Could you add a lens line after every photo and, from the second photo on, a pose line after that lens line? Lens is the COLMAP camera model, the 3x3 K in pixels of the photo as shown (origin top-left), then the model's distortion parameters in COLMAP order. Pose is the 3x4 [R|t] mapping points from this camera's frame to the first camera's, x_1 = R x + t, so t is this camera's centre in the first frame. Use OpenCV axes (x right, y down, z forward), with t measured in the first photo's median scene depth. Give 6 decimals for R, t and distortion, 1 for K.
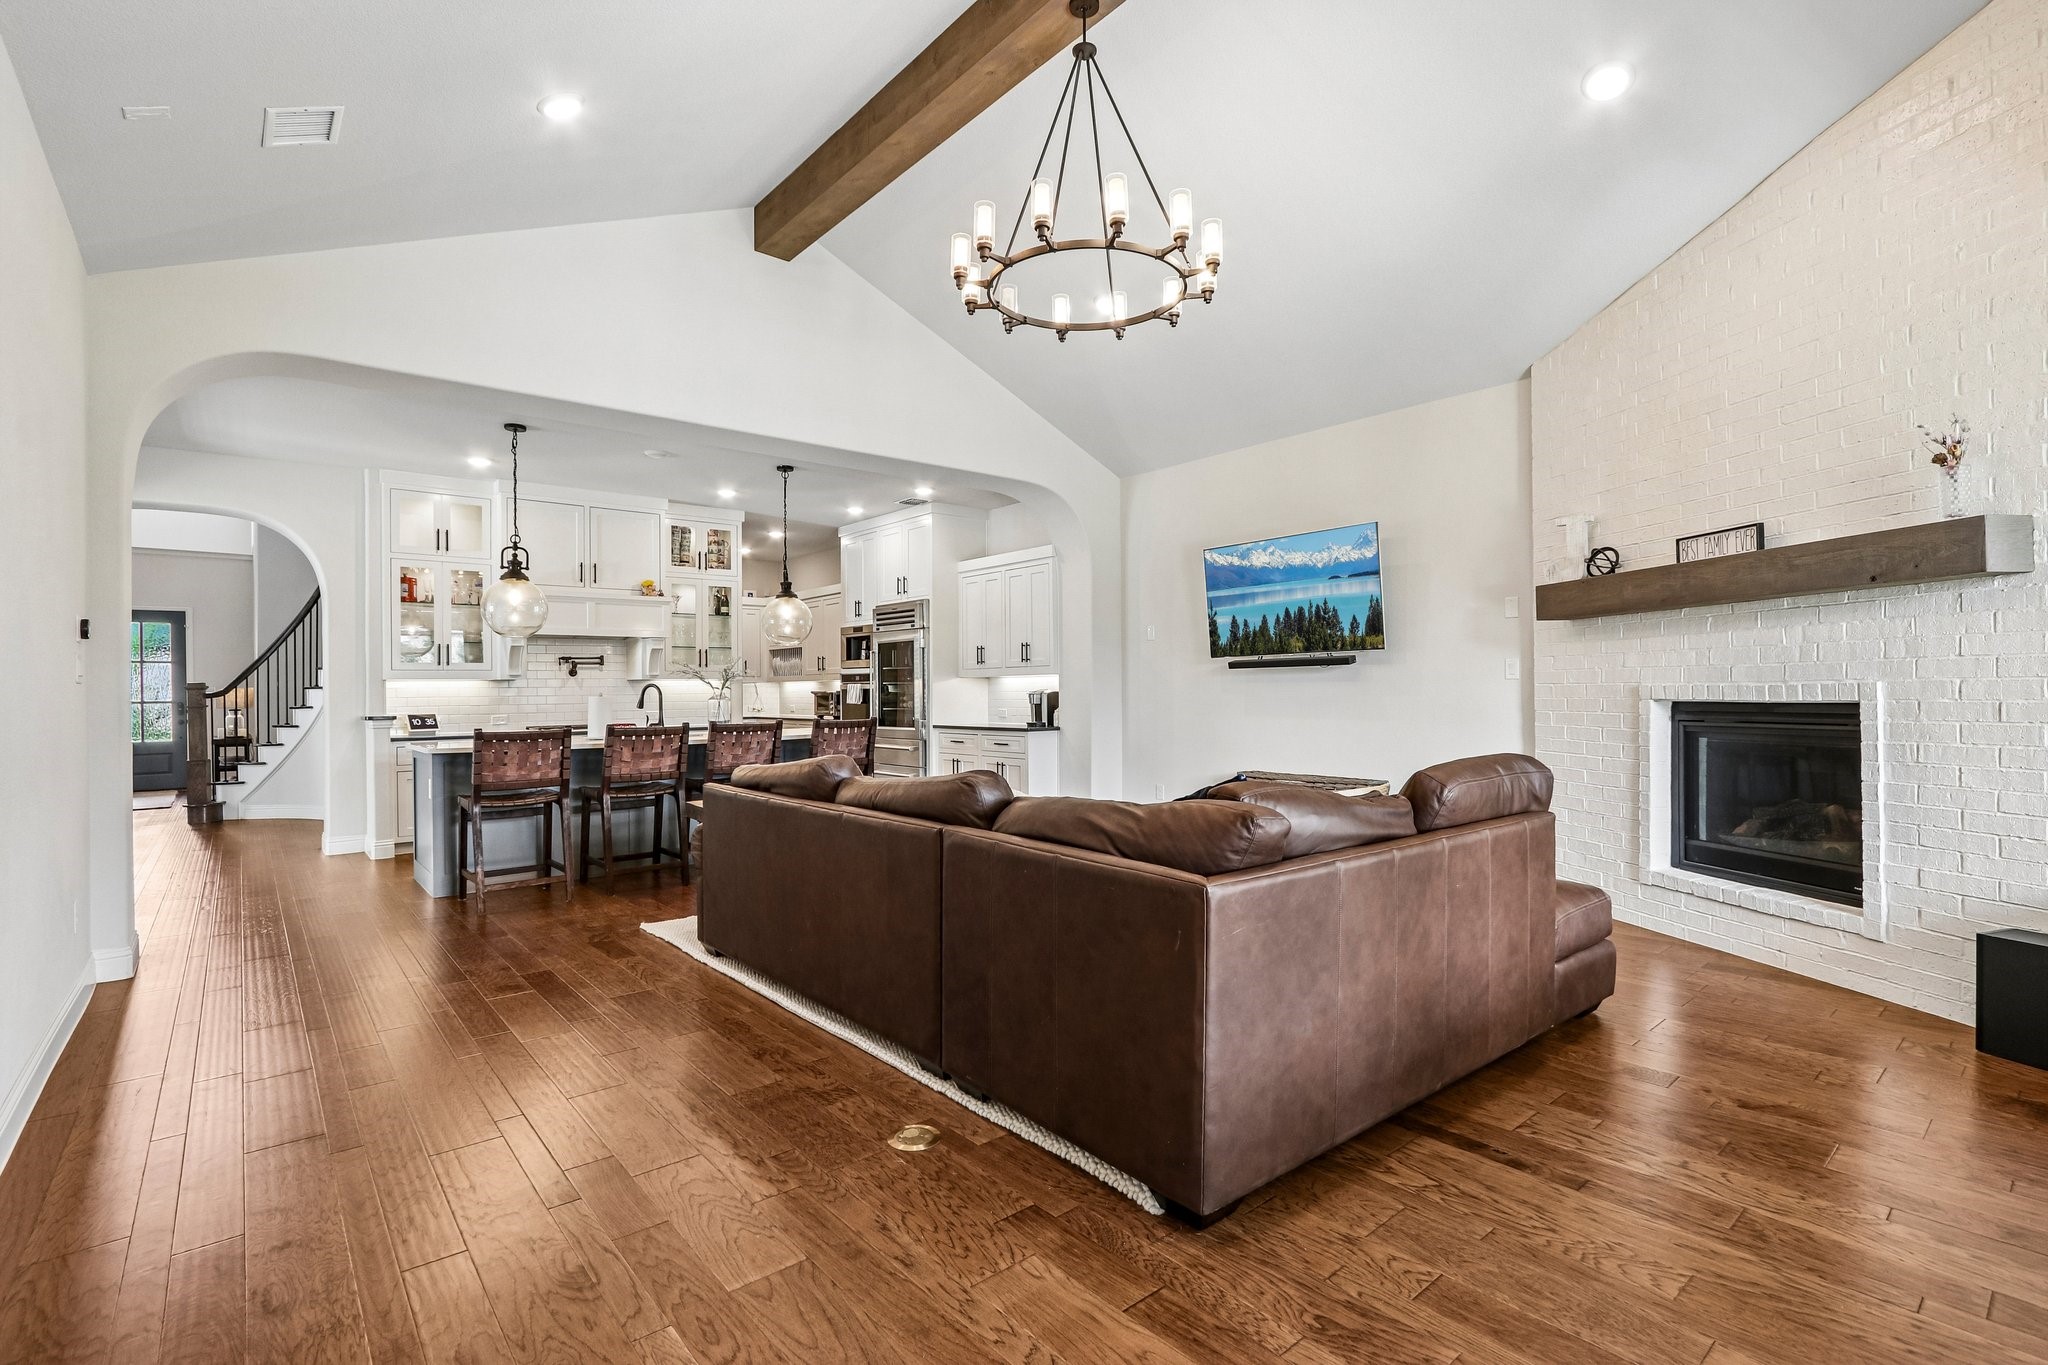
lens RADIAL K [[941.6, 0, 1028.6], [0, 941.6, 678.0], [0, 0, 1]] dist [-0.014606, 0.002571]
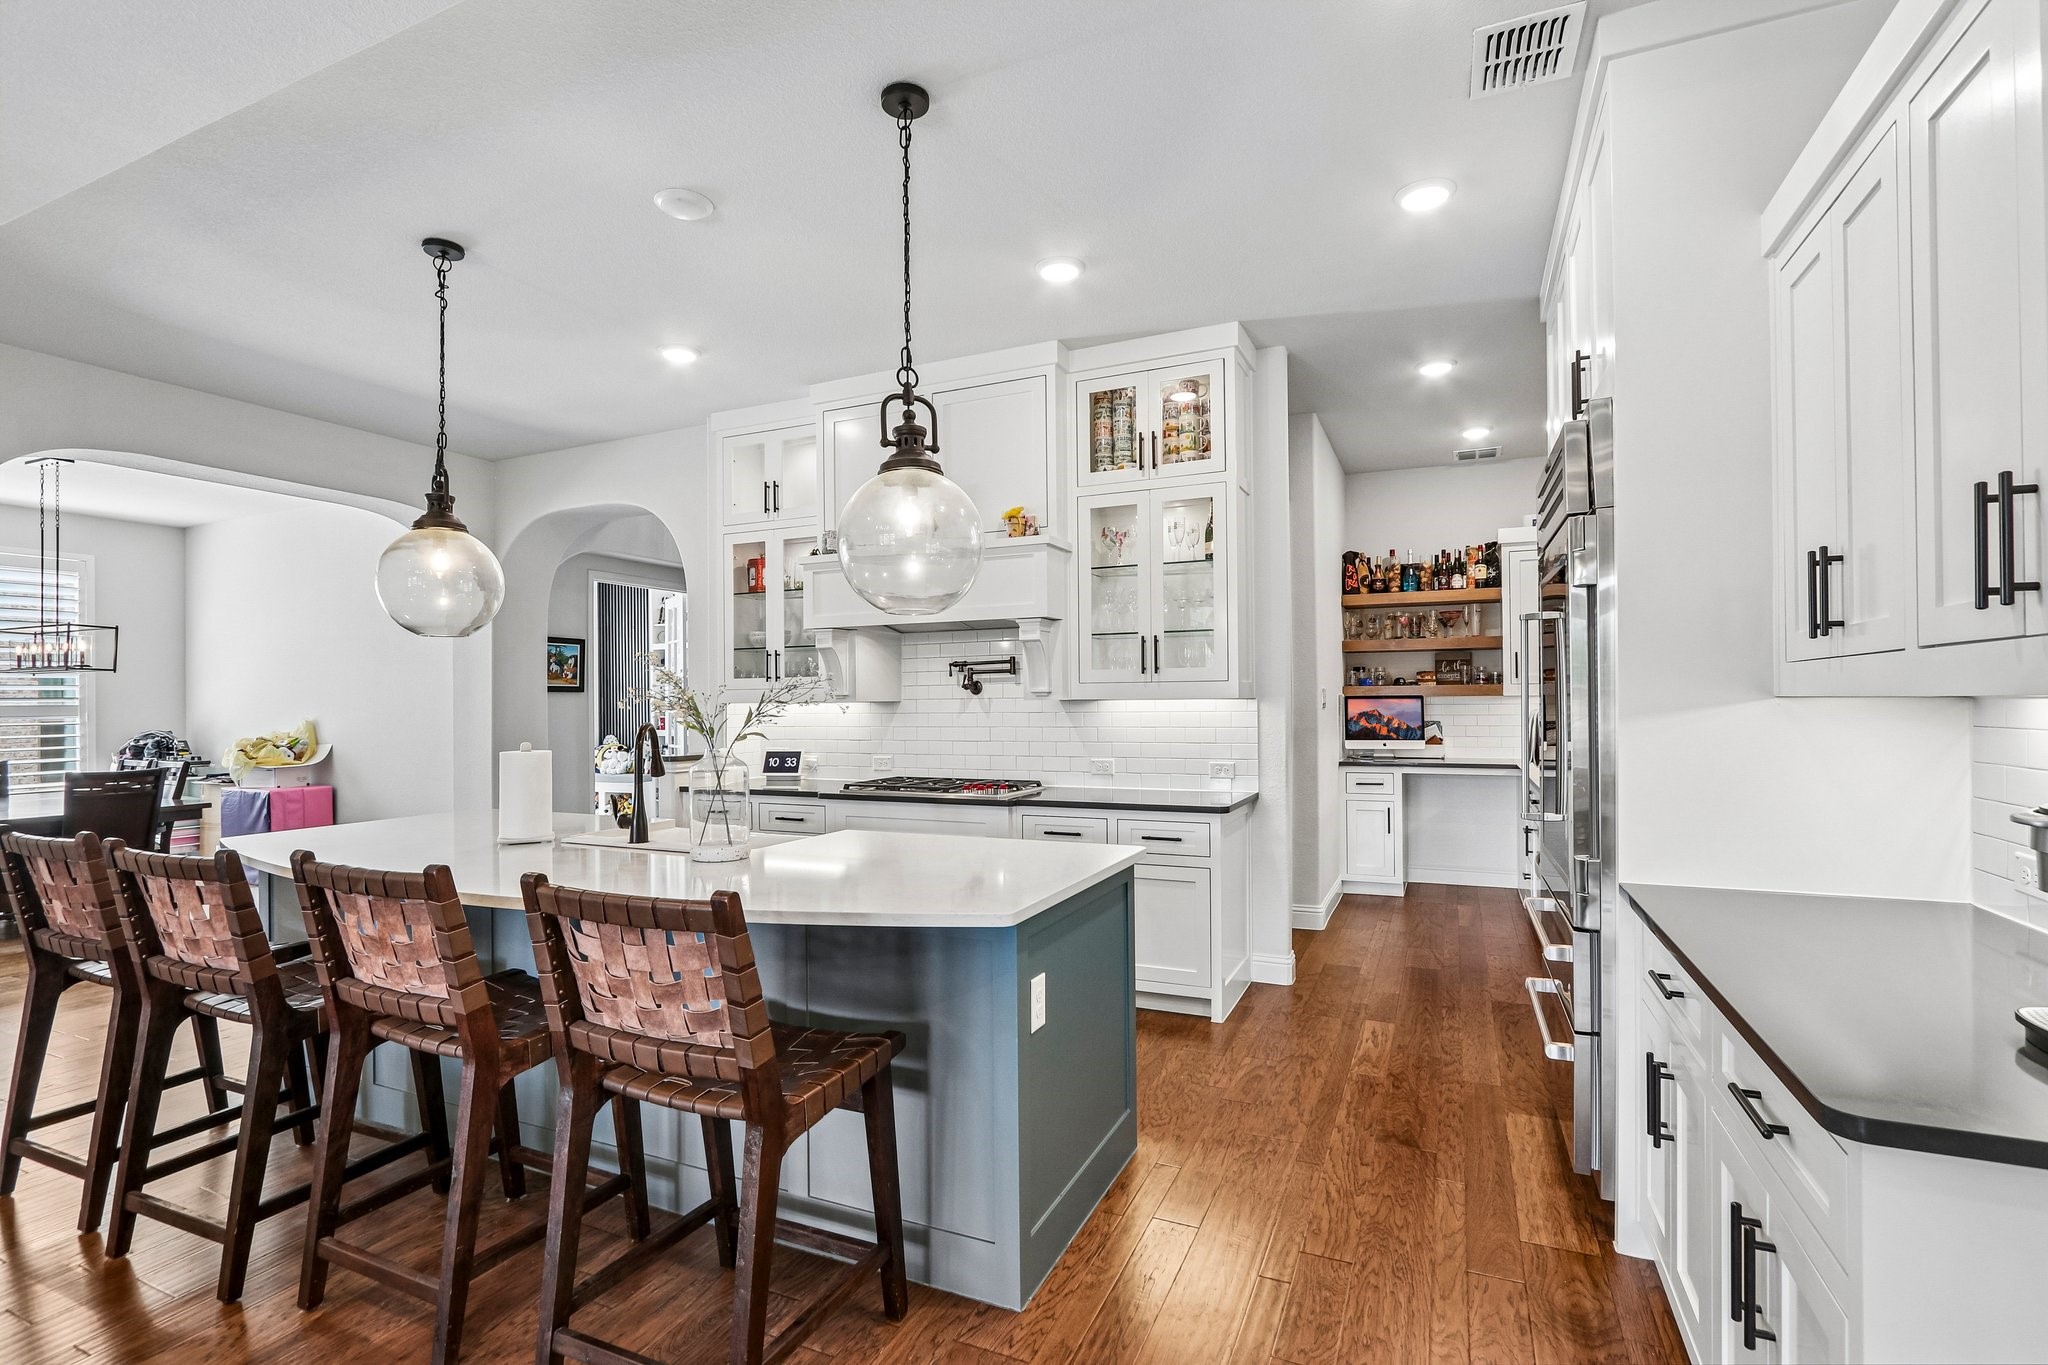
lens RADIAL K [[941.6, 0, 1031.5], [0, 941.6, 680.6], [0, 0, 1]] dist [-0.014606, 0.002571]
pose [[0.435040, -0.011416, -0.900339, 0.063222], [0.015953, 0.999860, -0.004969, -0.007236], [0.900270, -0.012202, 0.435162, 0.820217]]
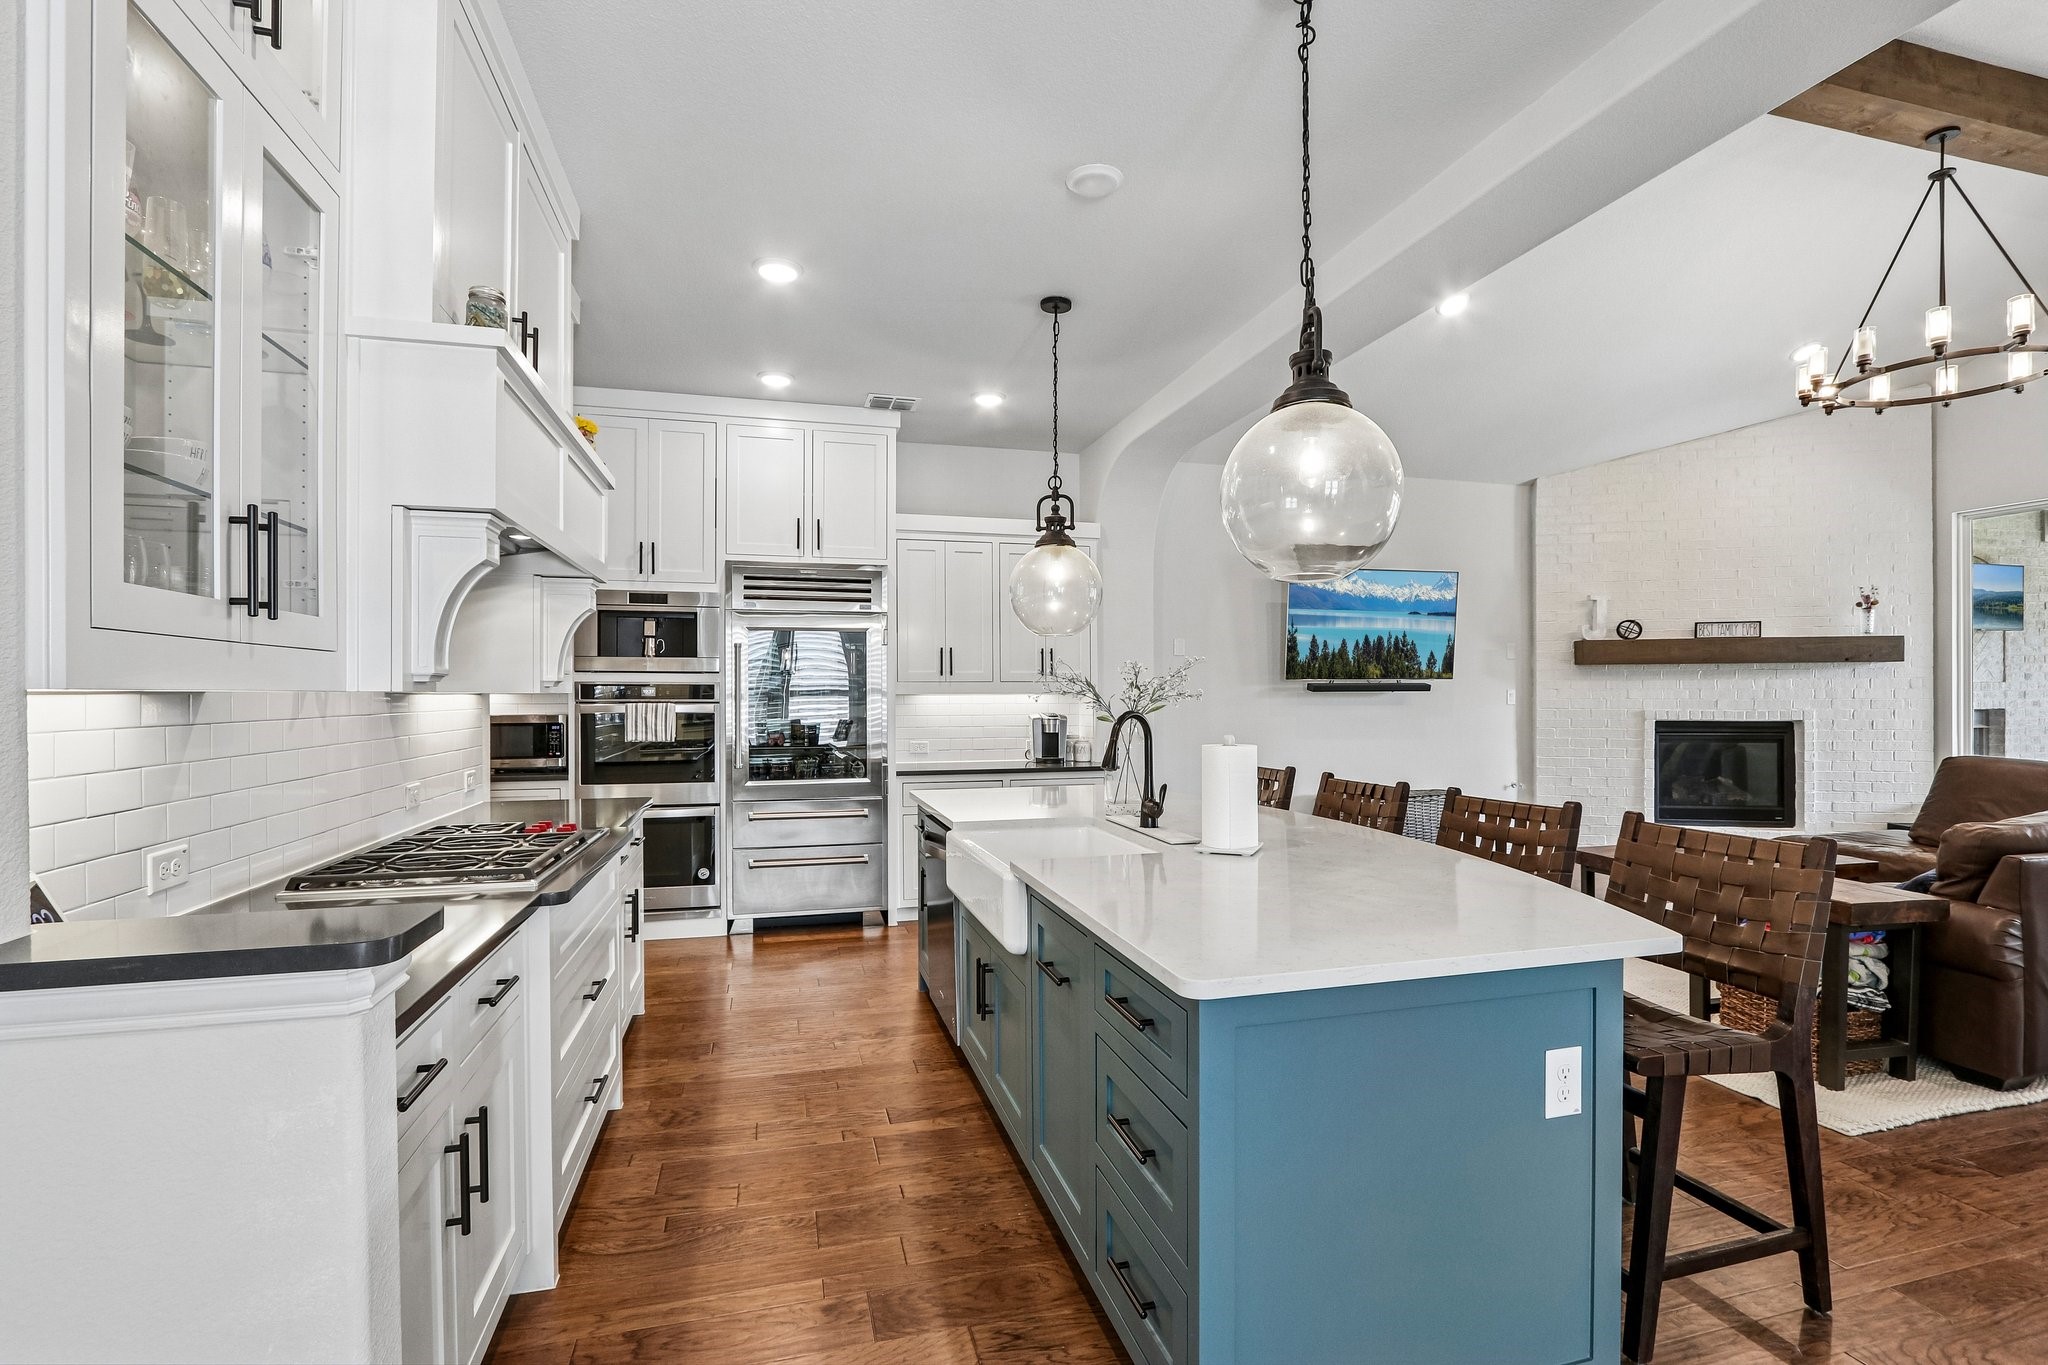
lens RADIAL K [[941.6, 0, 1021.6], [0, 941.6, 702.6], [0, 0, 1]] dist [-0.014606, 0.002571]
pose [[0.427459, 0.001422, 0.904034, -0.686841], [-0.014692, 0.999878, 0.005374, 0.000580], [-0.903915, -0.015580, 0.427427, 0.726057]]
